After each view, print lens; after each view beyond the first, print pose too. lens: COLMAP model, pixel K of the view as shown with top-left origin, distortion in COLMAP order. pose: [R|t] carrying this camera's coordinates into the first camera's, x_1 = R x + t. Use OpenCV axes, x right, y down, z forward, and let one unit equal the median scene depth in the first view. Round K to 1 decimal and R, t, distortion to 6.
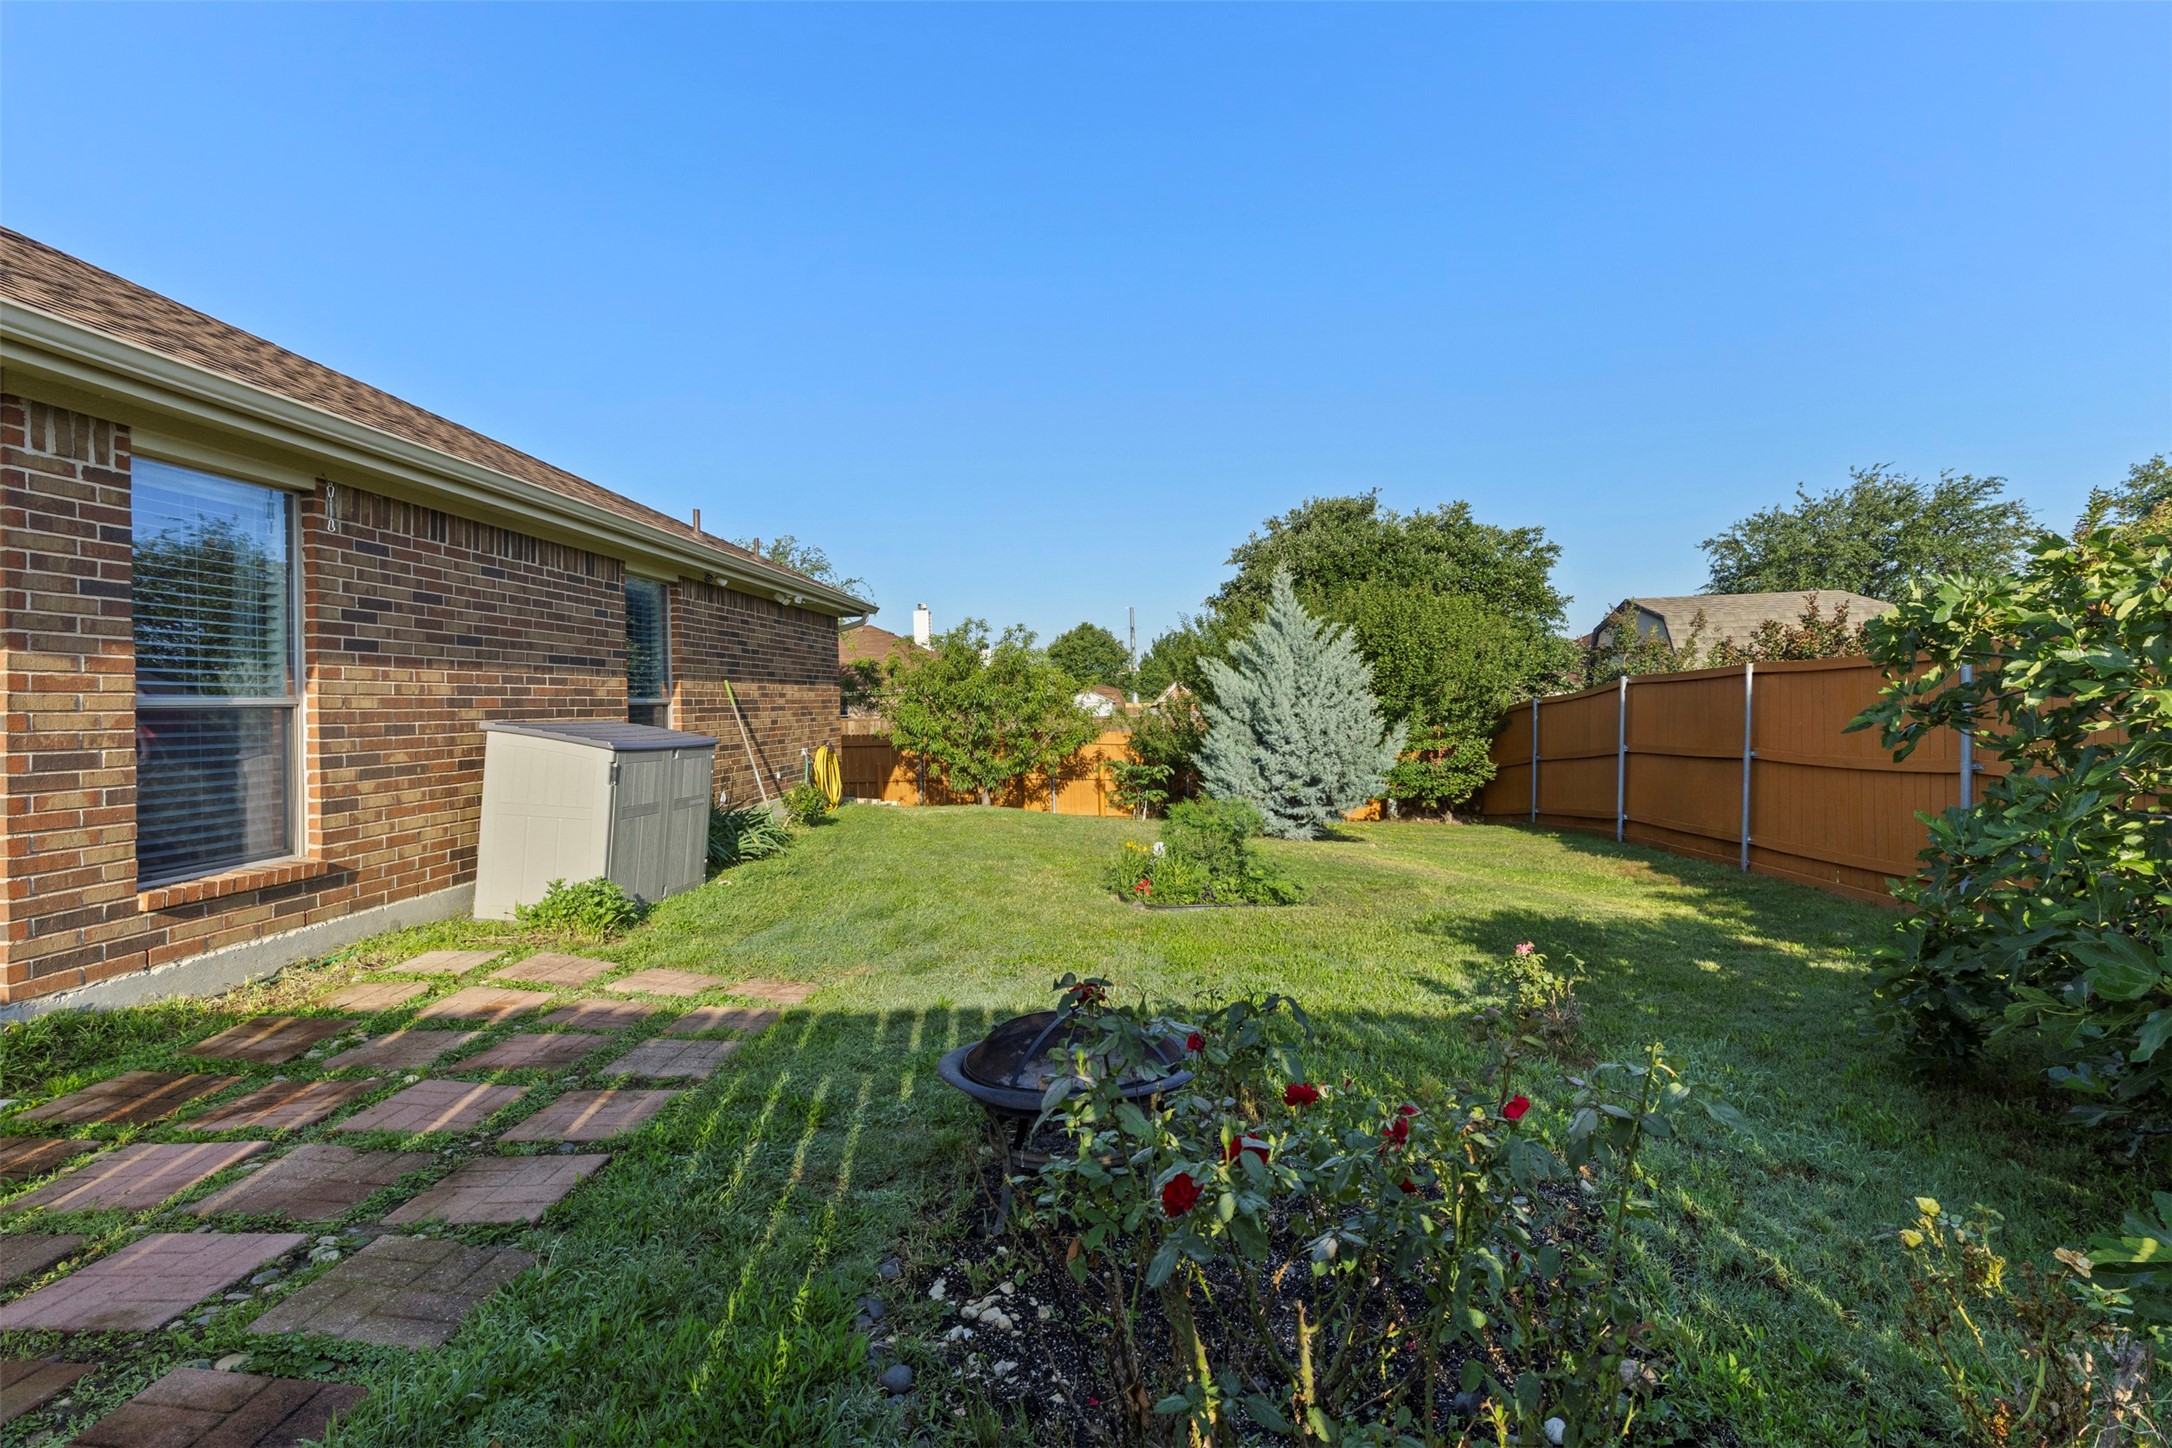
lens RADIAL K [[1021.8, 0, 1126.4], [0, 1021.8, 672.5], [0, 0, 1]] dist [0.004043, 0.000243]
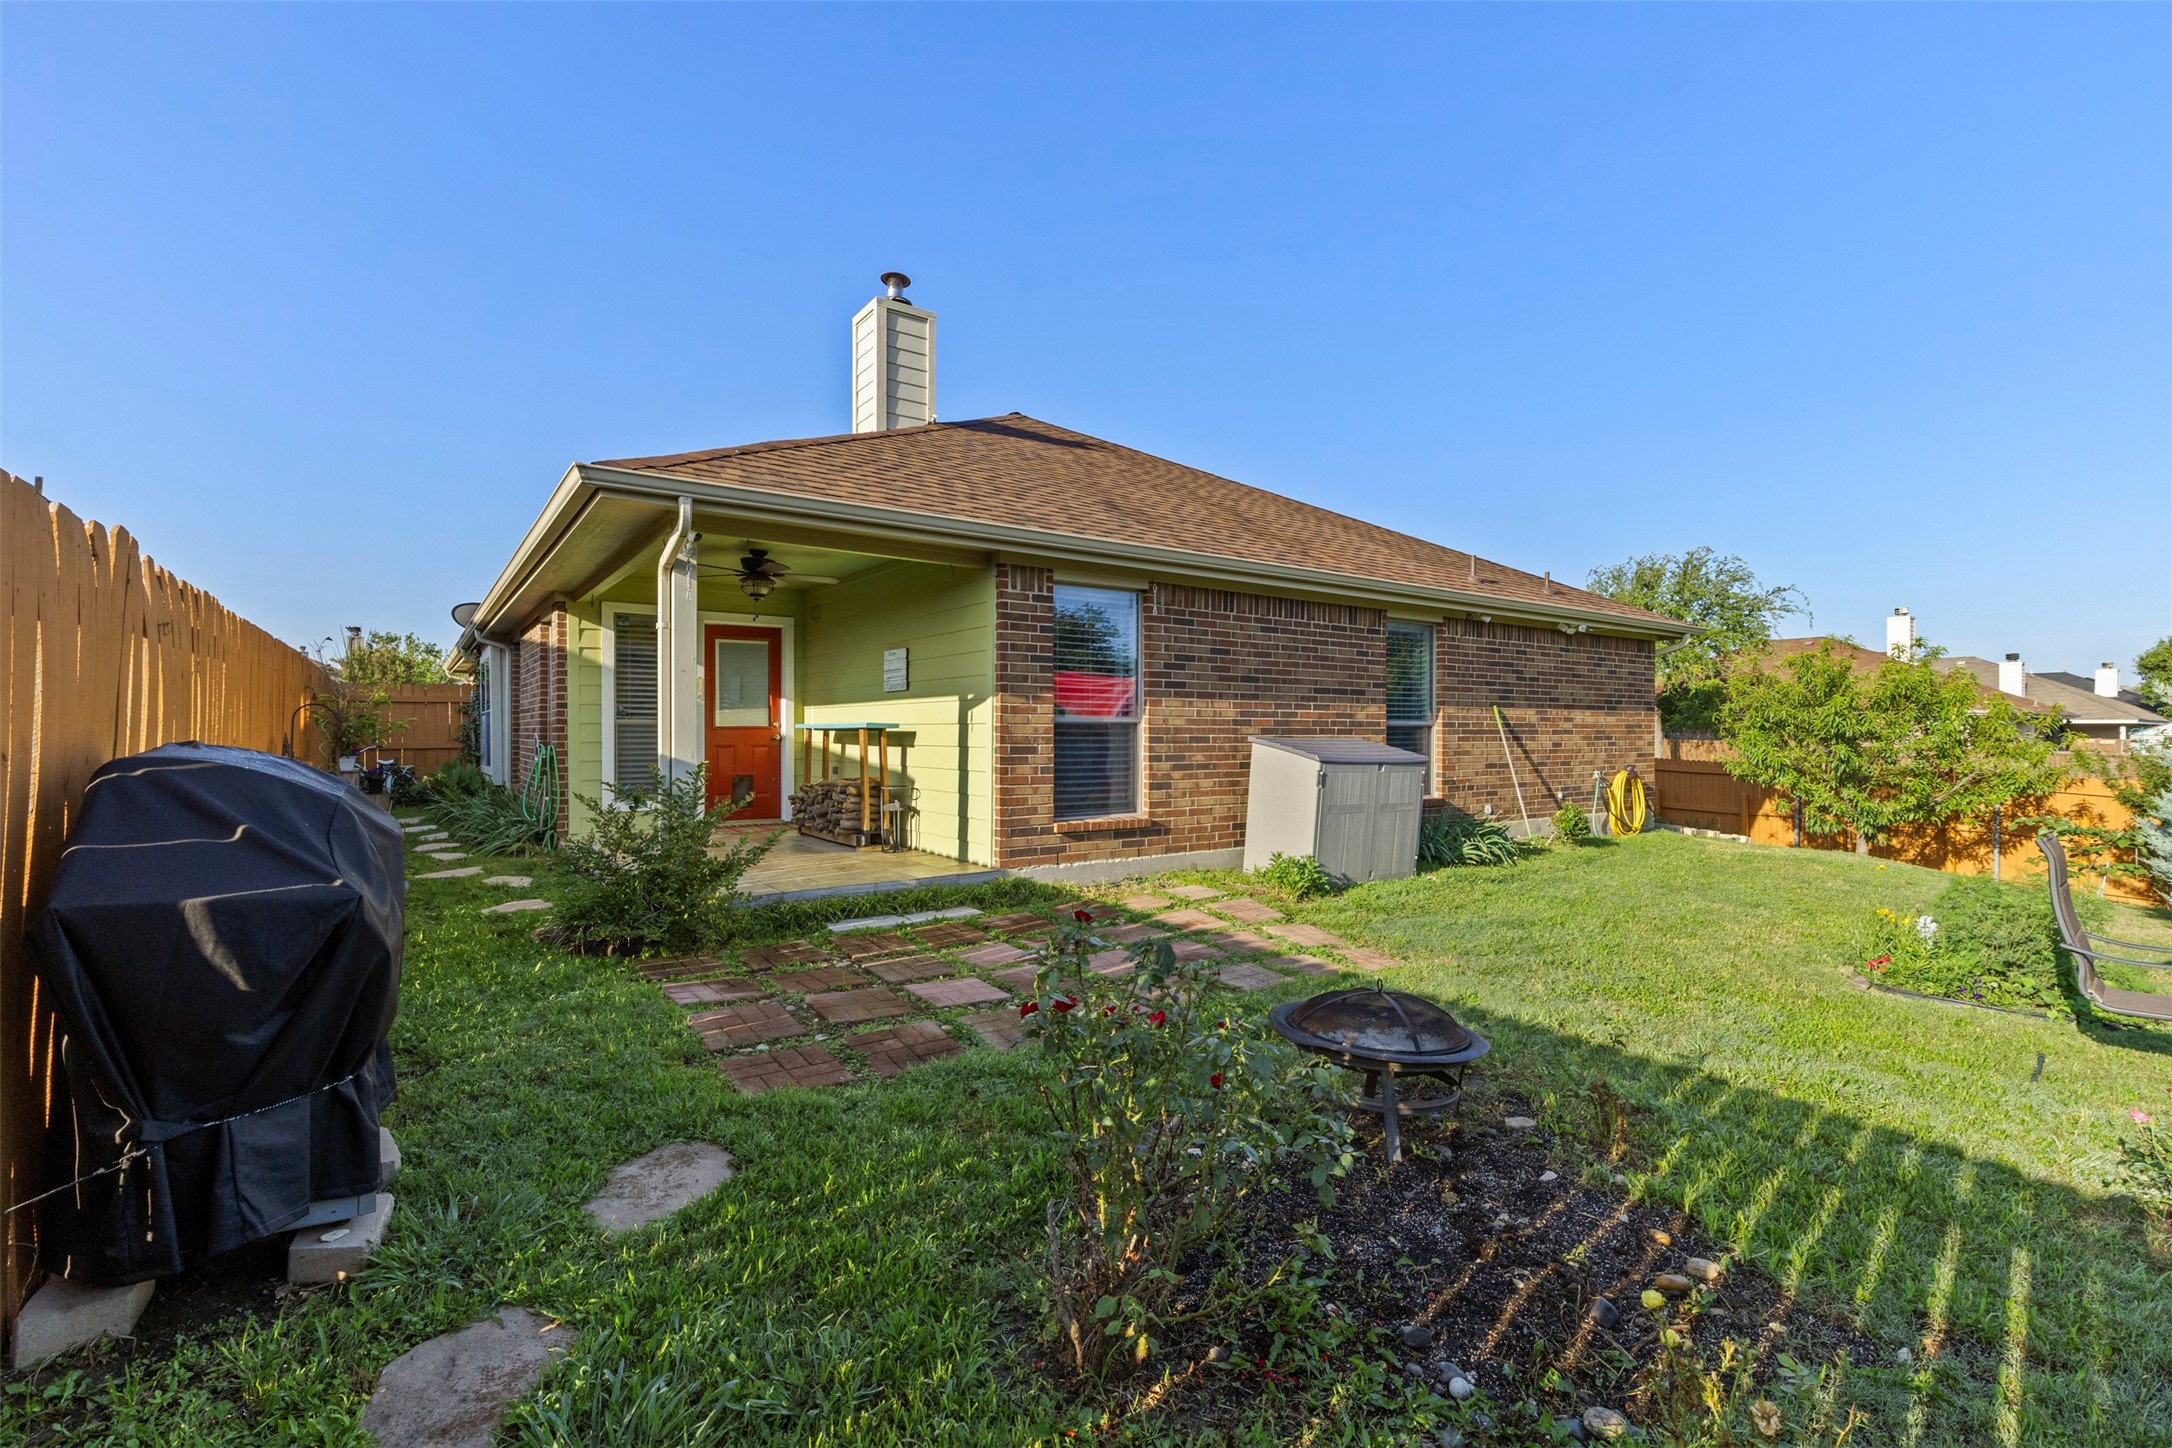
lens RADIAL K [[972.9, 0, 1080.8], [0, 972.9, 724.3], [0, 0, 1]] dist [0.005209, -0.003371]
pose [[0.591374, 0.029569, -0.805855, 0.386245], [0.000014, 0.999327, 0.036678, -0.021745], [0.806397, -0.021701, 0.590976, 0.005306]]
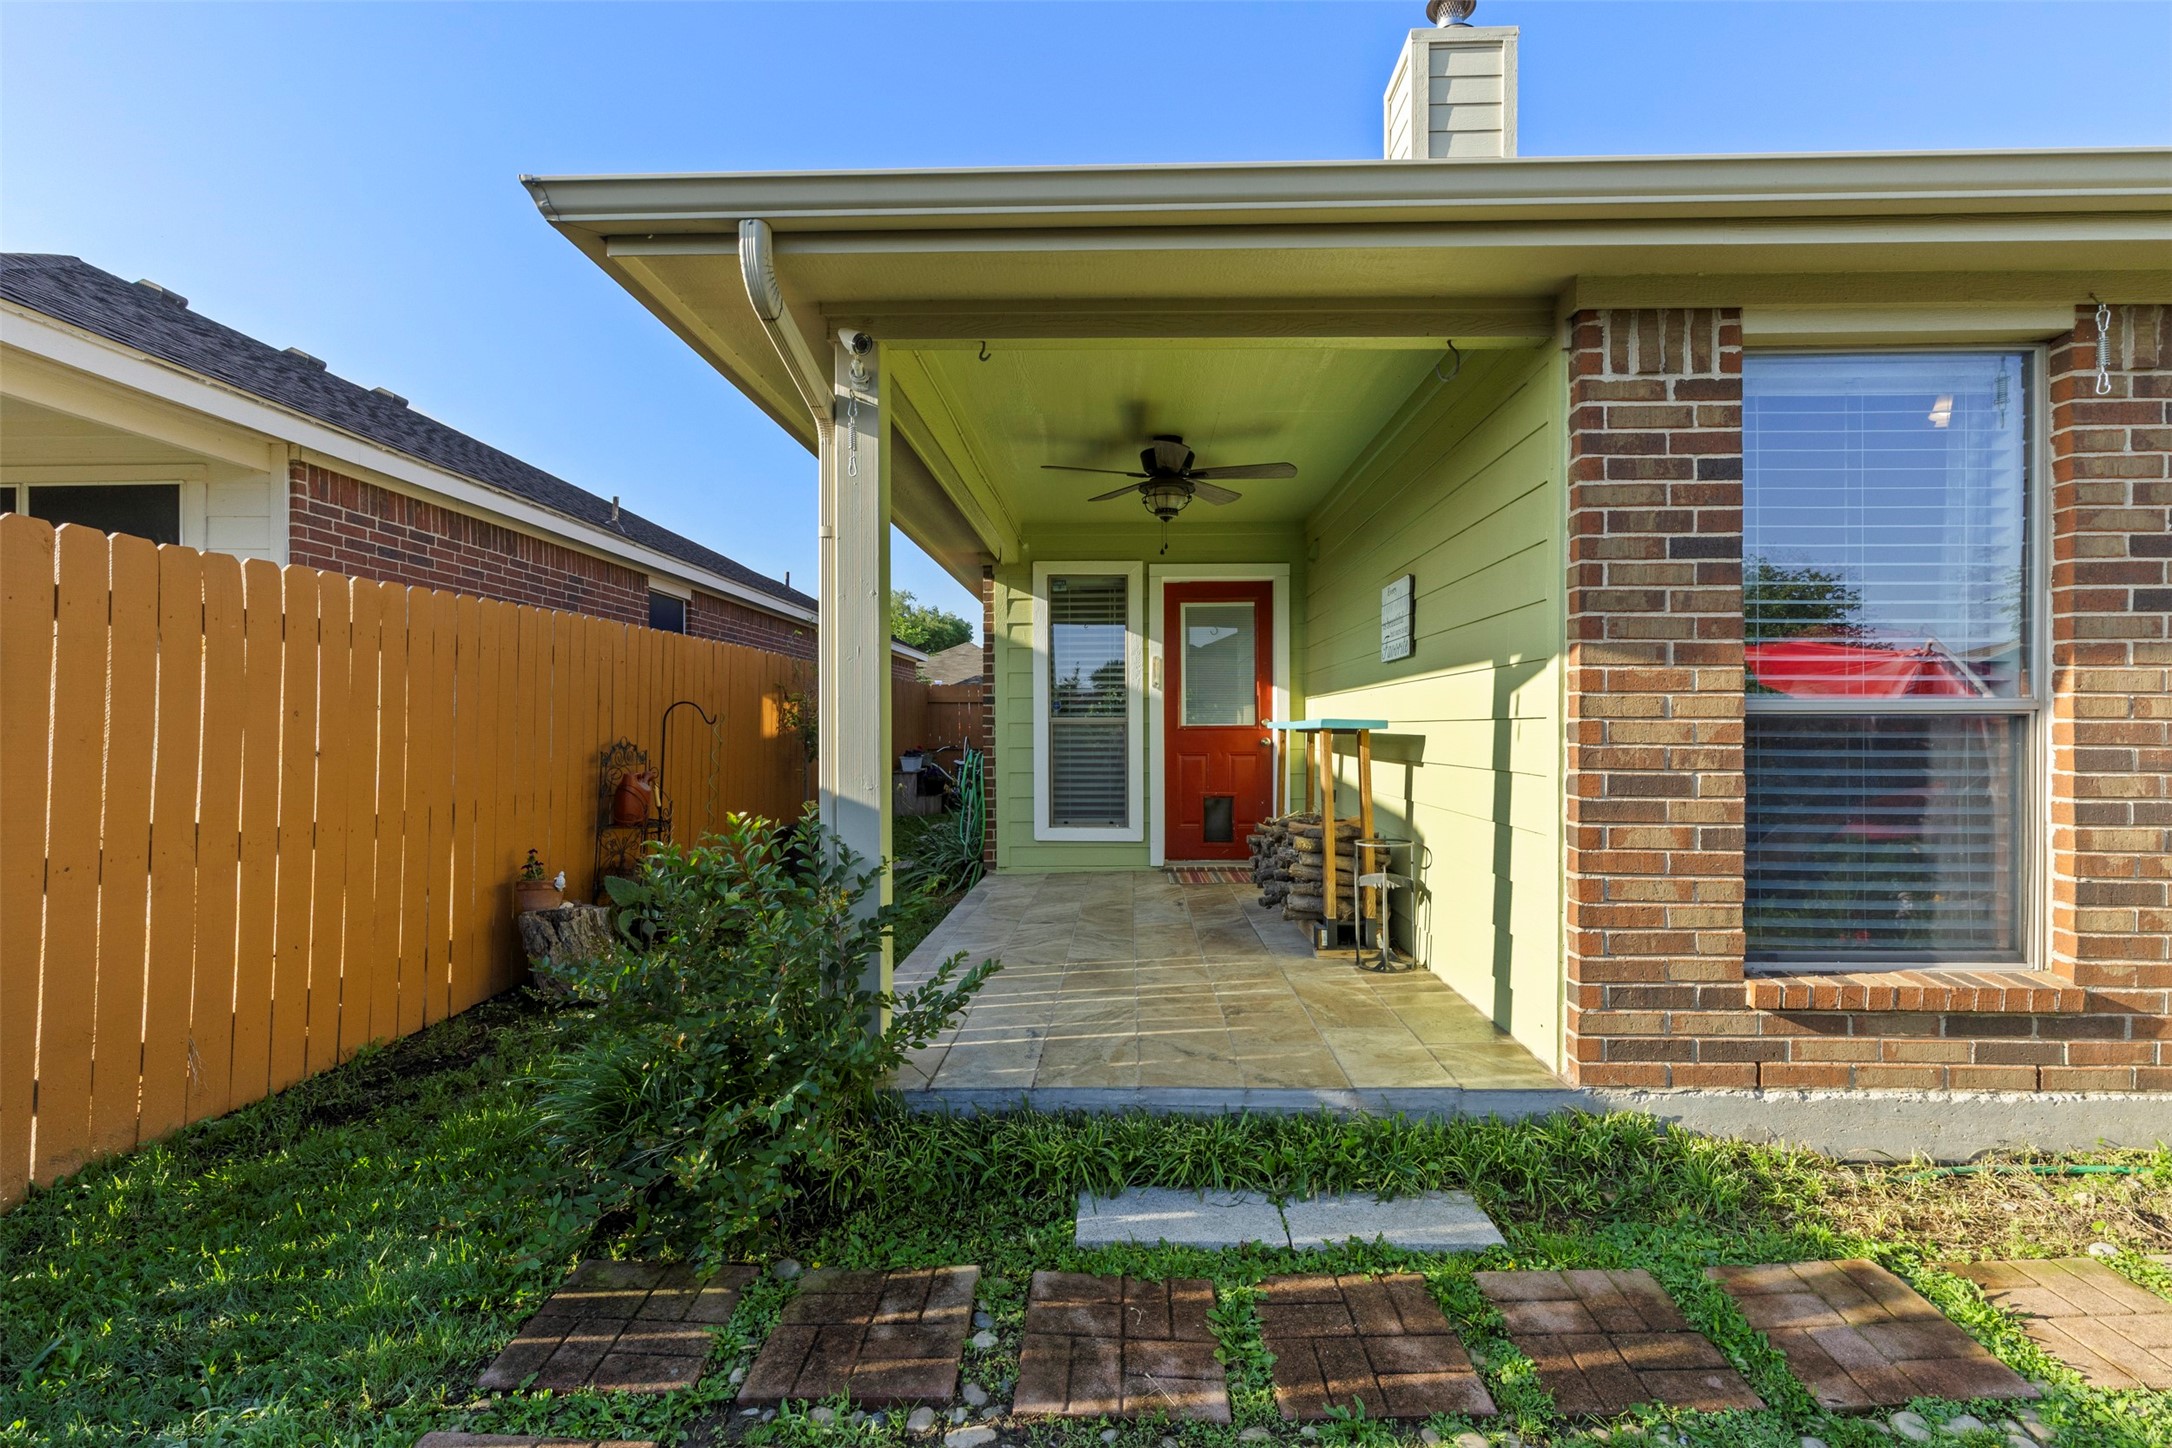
lens RADIAL K [[972.9, 0, 1095.0], [0, 972.9, 732.5], [0, 0, 1]] dist [0.005209, -0.003371]
pose [[-0.001157, 0.037835, -0.999283, -0.249492], [0.028275, 0.998886, 0.037787, 0.007827], [0.999600, -0.028211, -0.002225, 0.459880]]
